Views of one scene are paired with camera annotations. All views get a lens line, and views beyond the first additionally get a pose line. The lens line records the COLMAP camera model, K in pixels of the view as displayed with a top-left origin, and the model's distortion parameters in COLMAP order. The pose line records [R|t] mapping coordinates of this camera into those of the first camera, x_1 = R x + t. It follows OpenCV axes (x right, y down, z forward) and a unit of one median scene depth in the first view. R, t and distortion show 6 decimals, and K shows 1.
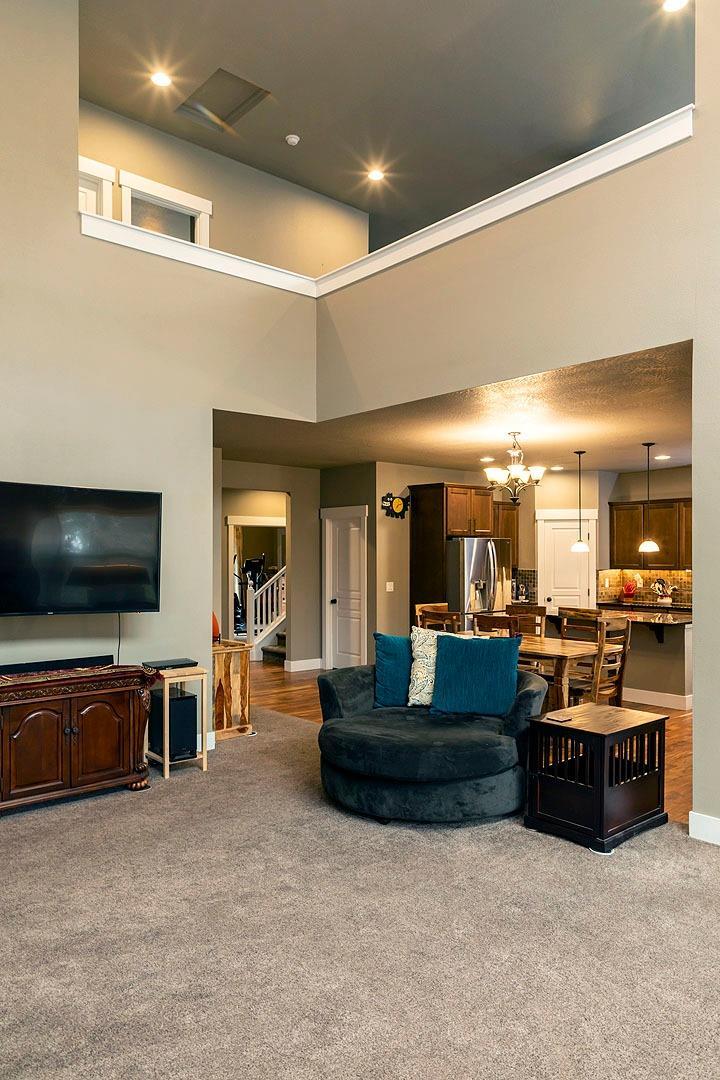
lens RADIAL K [[736.4, 0, 359.2], [0, 736.4, 555.6], [0, 0, 1]] dist [-0.001349, -0.003076]
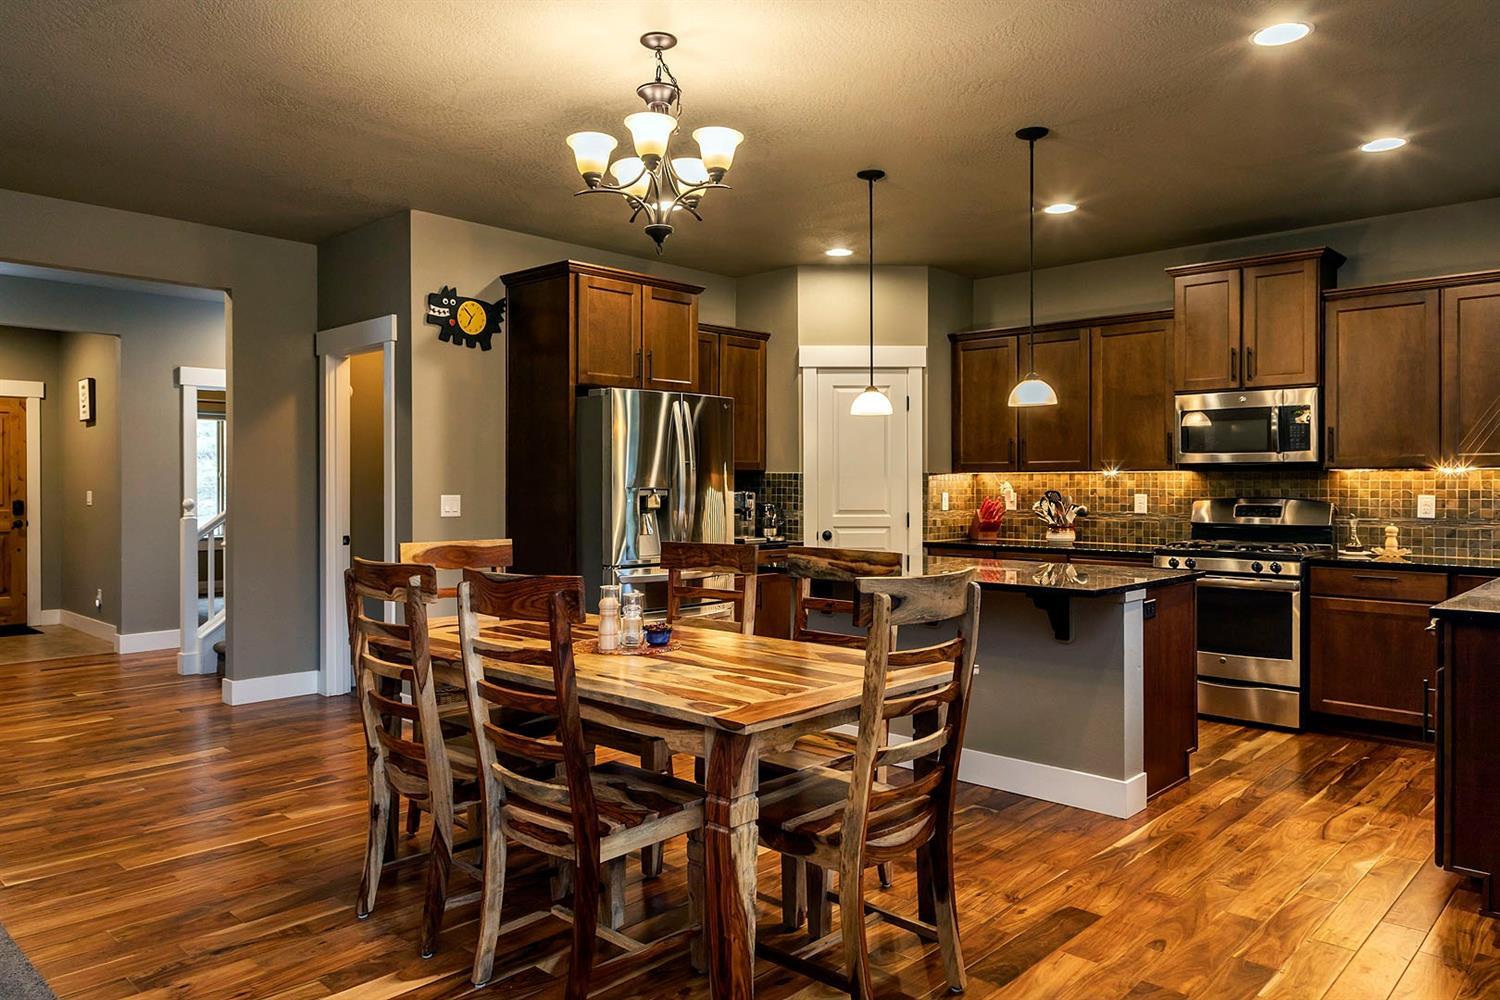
lens RADIAL K [[1022.8, 0, 755.8], [0, 1022.8, 489.0], [0, 0, 1]] dist [-0.001349, -0.003076]
pose [[0.992977, 0.001230, 0.118300, 0.141297], [-0.001527, 0.999996, 0.002421, 0.029374], [-0.118296, -0.002585, 0.992975, 0.368532]]
